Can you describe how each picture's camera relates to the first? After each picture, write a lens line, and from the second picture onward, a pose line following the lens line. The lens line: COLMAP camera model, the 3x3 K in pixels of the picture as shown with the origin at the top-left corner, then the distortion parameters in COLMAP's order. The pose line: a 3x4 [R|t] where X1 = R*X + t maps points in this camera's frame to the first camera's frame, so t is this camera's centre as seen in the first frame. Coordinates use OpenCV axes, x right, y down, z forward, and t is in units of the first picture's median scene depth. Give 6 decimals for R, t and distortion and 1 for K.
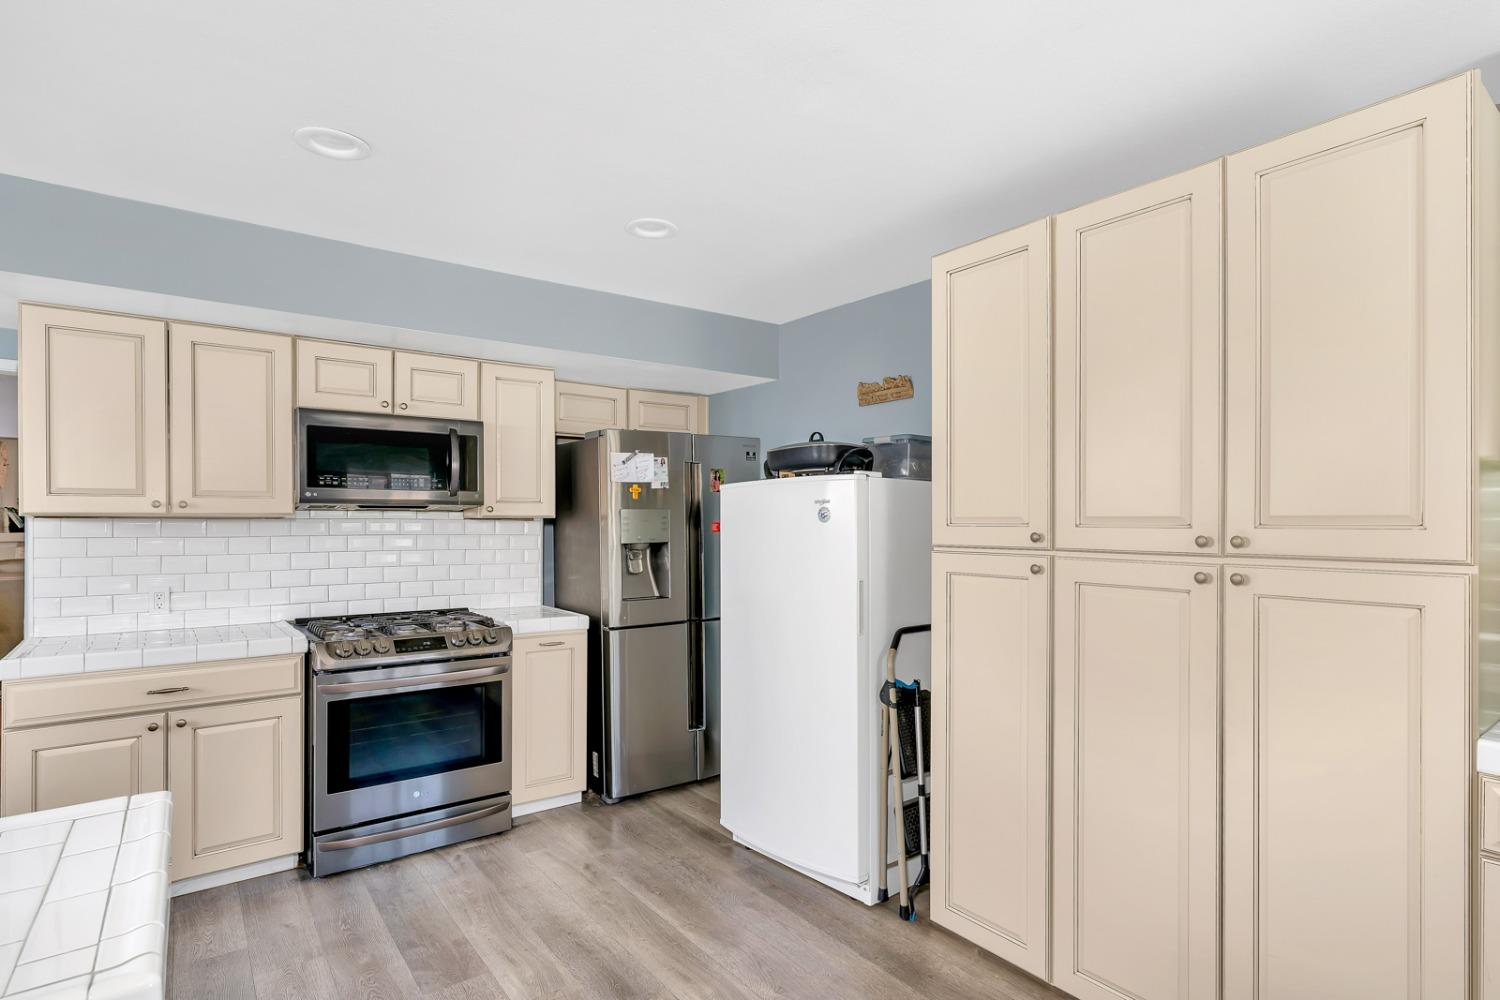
lens RADIAL K [[759.5, 0, 762.9], [0, 759.5, 521.3], [0, 0, 1]] dist [-0.003980, -0.000073]
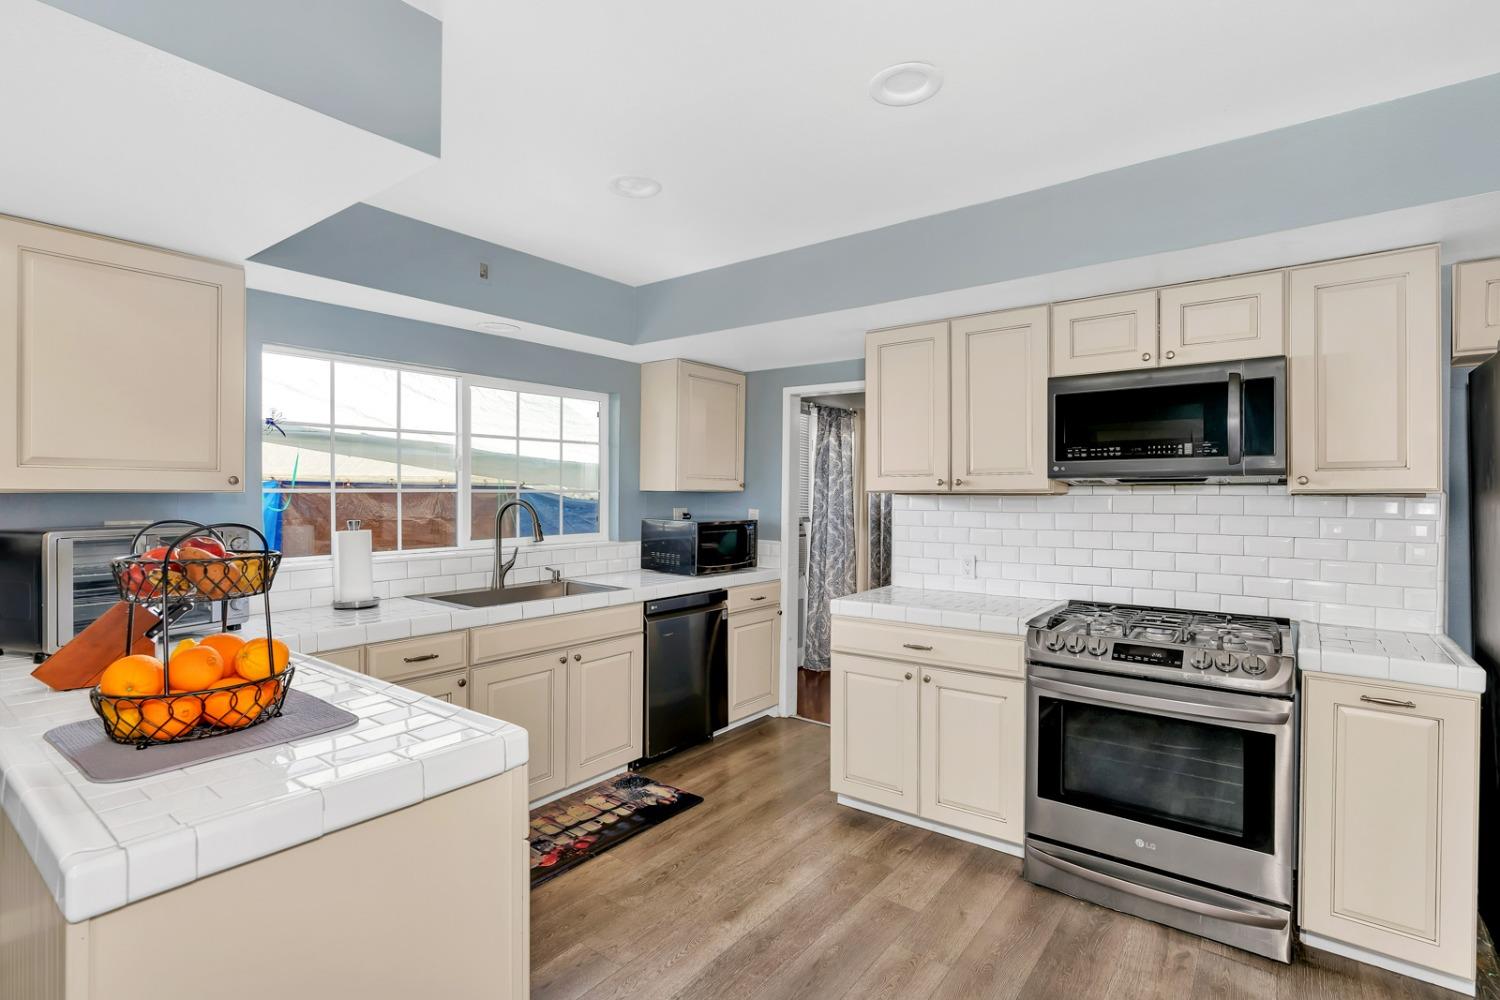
lens RADIAL K [[704.2, 0, 760.6], [0, 704.2, 495.8], [0, 0, 1]] dist [-0.014598, 0.004936]
pose [[0.270460, -0.001202, -0.962731, 0.134037], [-0.003162, 0.999993, -0.002137, 0.000951], [0.962726, 0.003623, 0.270454, 0.407088]]
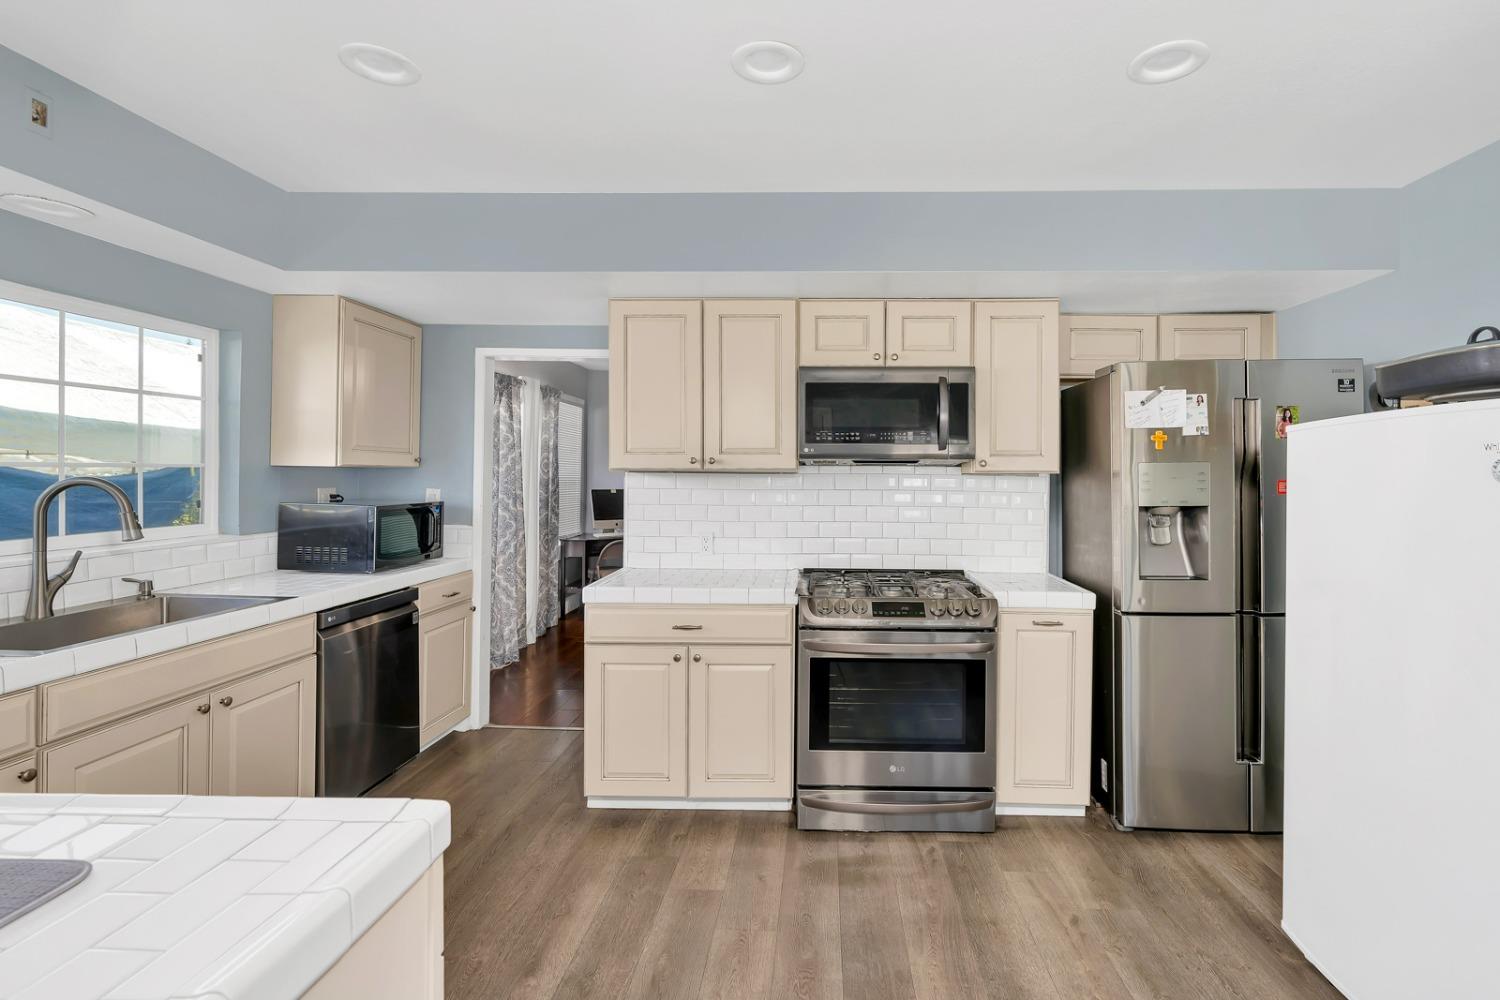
lens RADIAL K [[704.2, 0, 809.7], [0, 704.2, 478.2], [0, 0, 1]] dist [-0.014598, 0.004936]
pose [[0.781337, 0.006400, -0.624077, 0.000842], [-0.005352, 0.999979, 0.003554, -0.000573], [0.624087, 0.000564, 0.781355, 0.251210]]
